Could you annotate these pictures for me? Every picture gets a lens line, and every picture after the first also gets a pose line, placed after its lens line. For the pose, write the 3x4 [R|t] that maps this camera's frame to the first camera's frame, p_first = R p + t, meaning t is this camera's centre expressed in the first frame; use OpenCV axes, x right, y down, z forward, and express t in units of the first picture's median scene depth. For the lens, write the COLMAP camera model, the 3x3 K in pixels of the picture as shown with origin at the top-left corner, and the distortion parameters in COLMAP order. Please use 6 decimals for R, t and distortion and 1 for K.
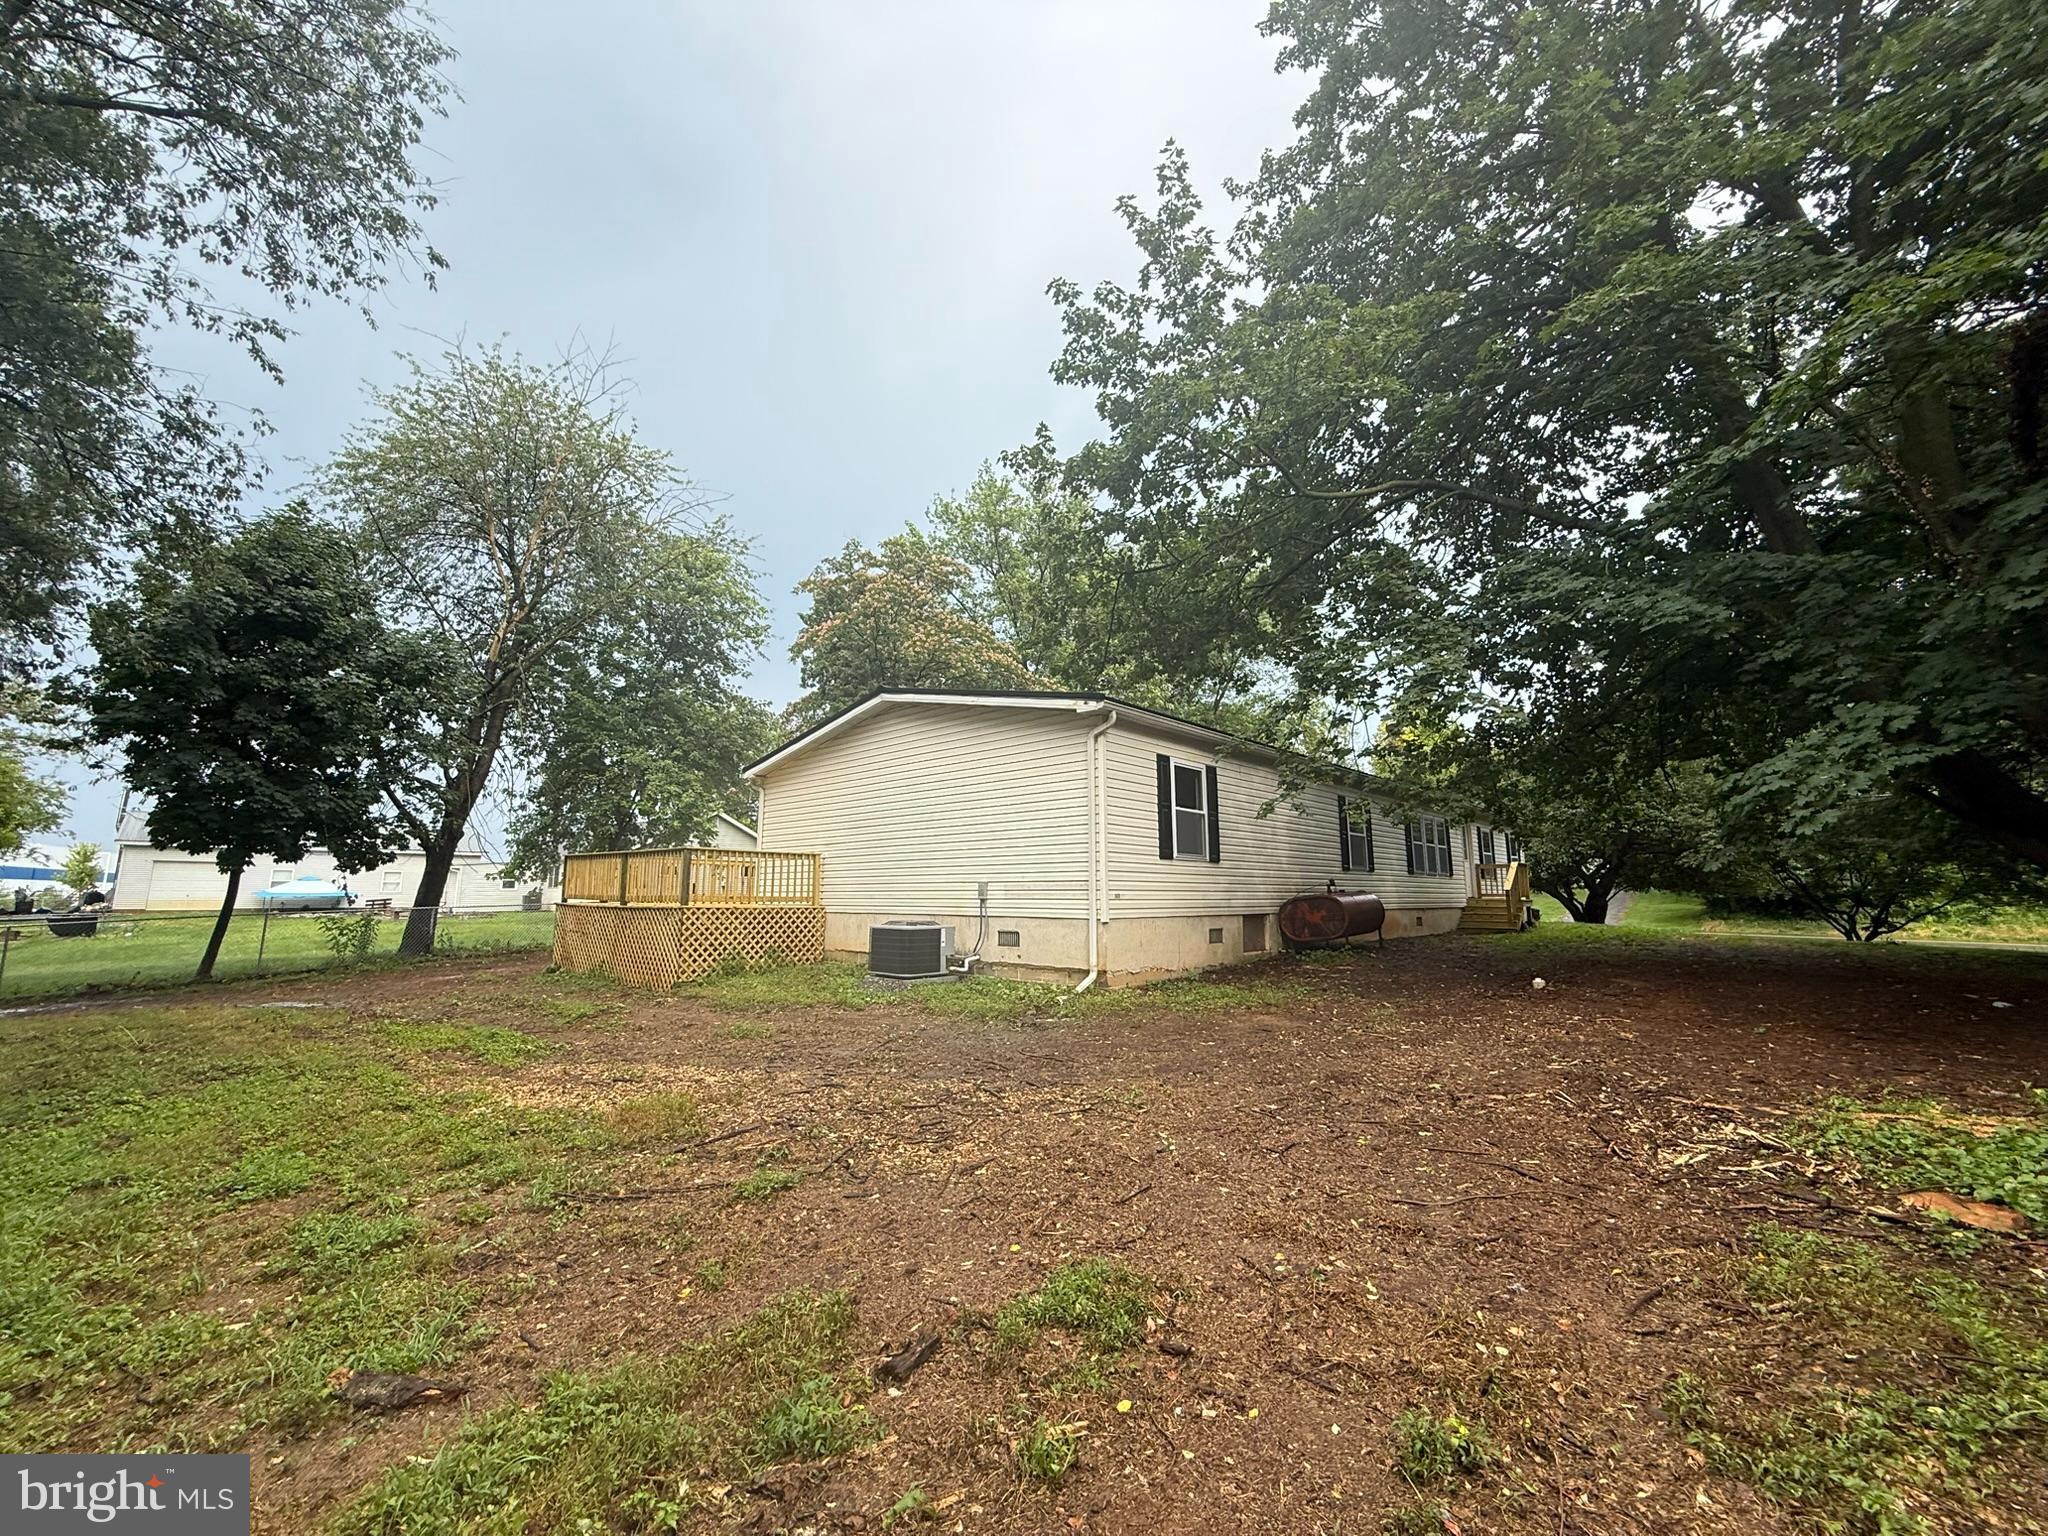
lens RADIAL K [[811.8, 0, 1022.1], [0, 811.8, 767.9], [0, 0, 1]] dist [0.002215, 0.000057]
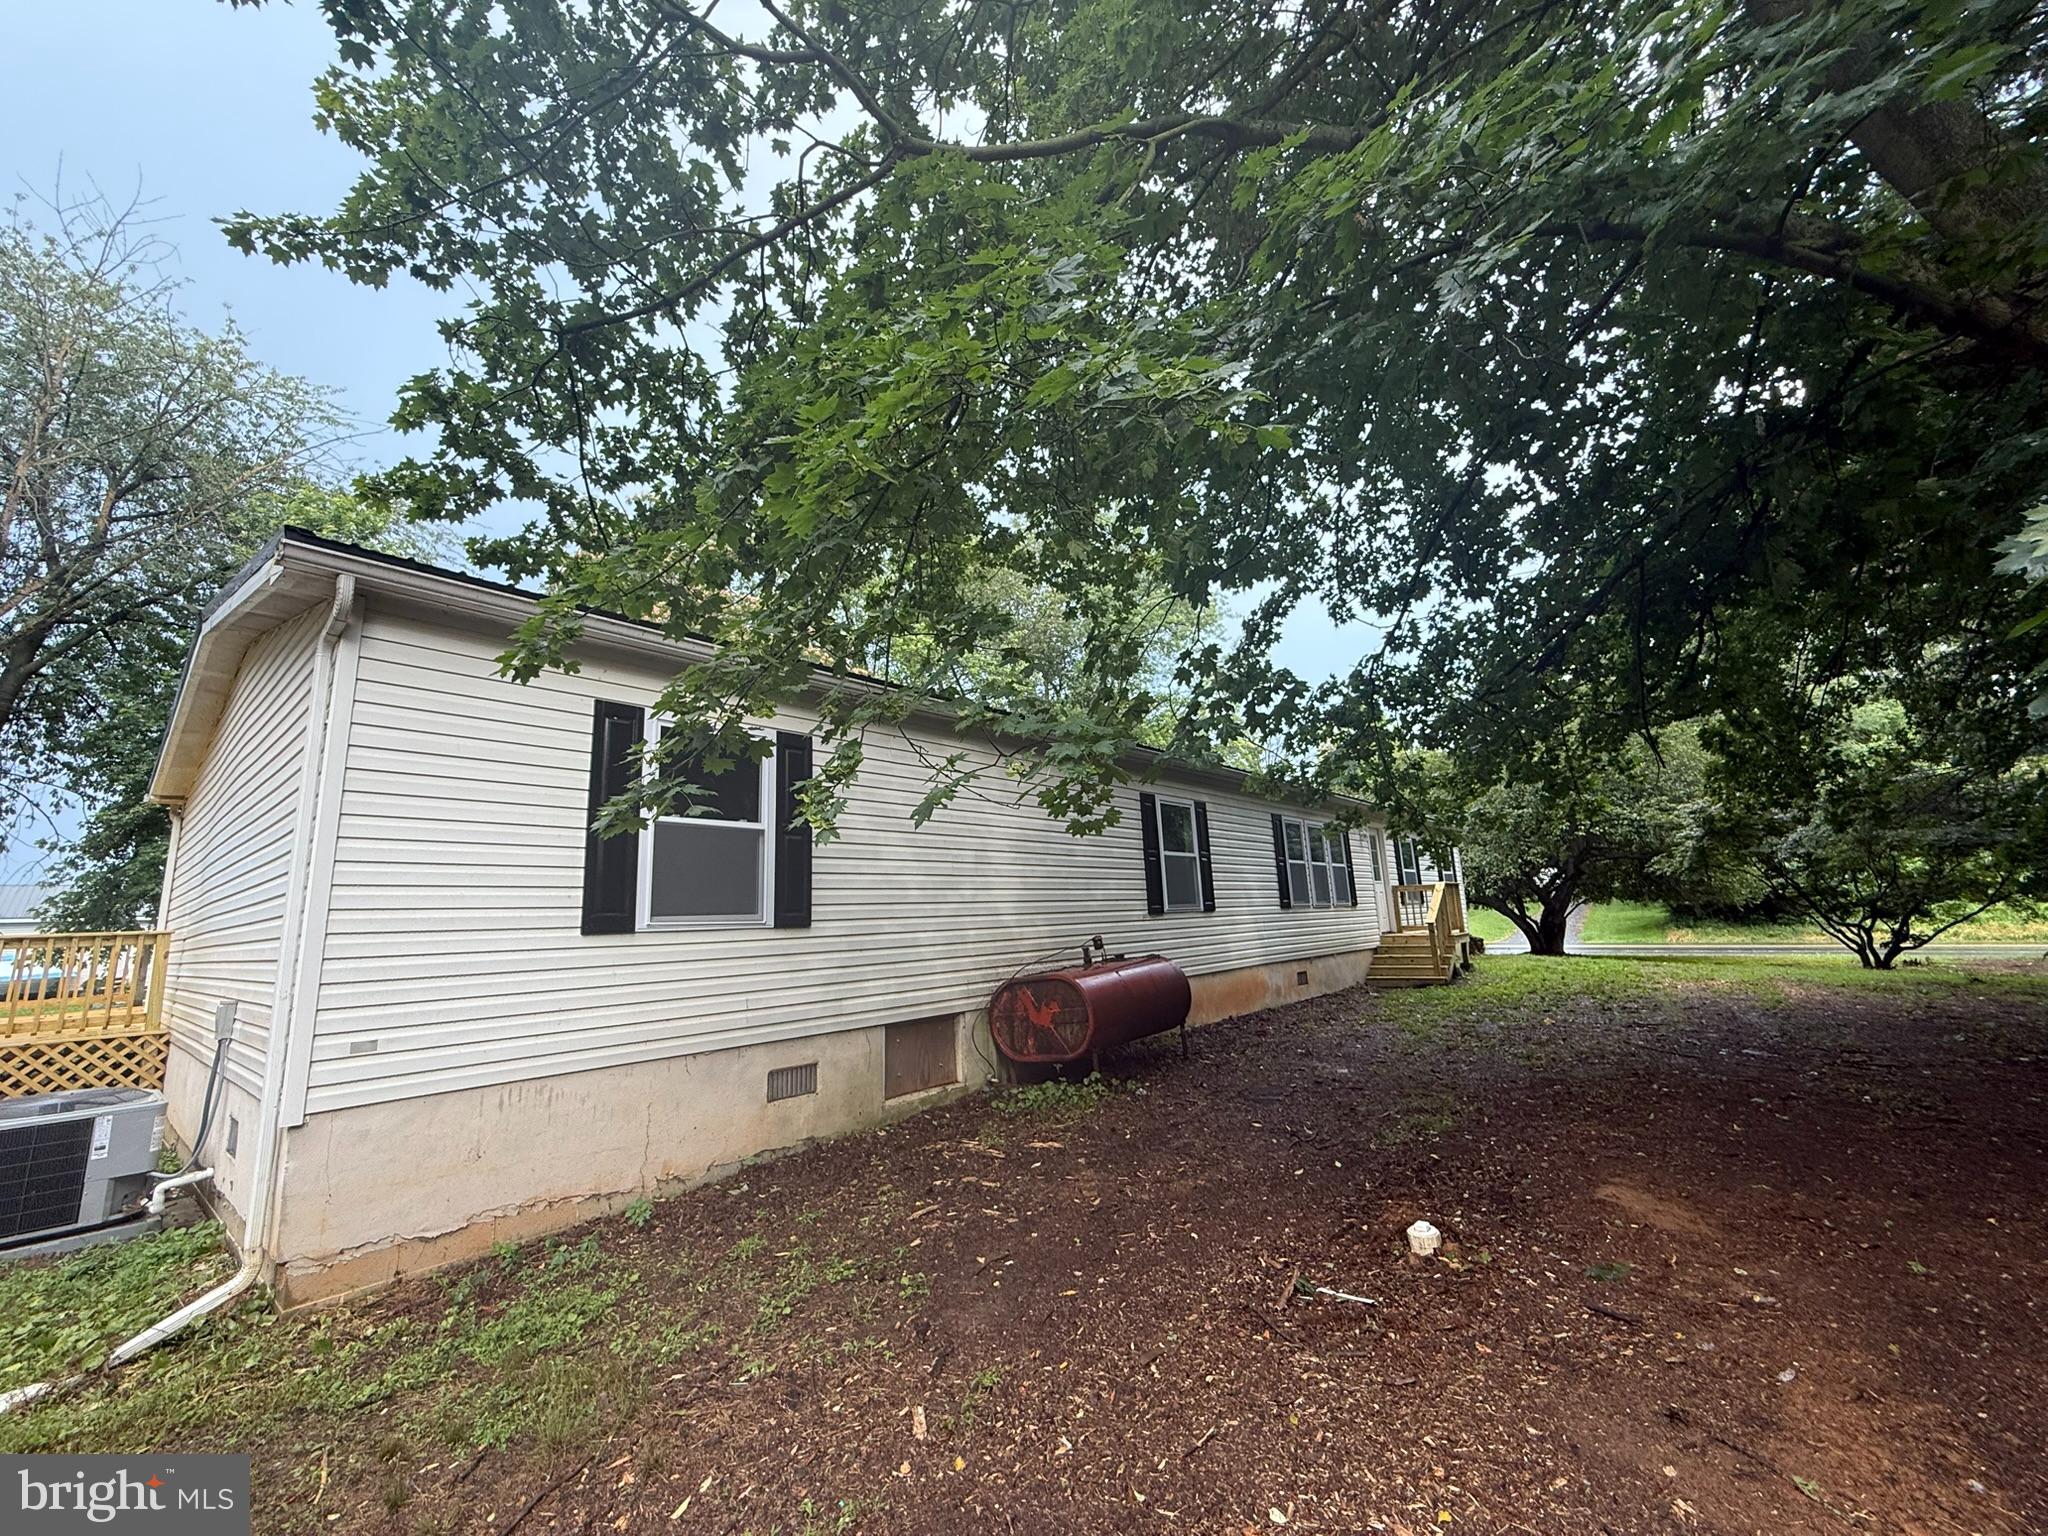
lens RADIAL K [[811.8, 0, 1019.0], [0, 811.8, 767.8], [0, 0, 1]] dist [0.002215, 0.000057]
pose [[0.998450, -0.036394, 0.042103, 0.259578], [0.037790, 0.998745, -0.032859, 0.030423], [-0.040855, 0.034399, 0.998573, 0.367127]]
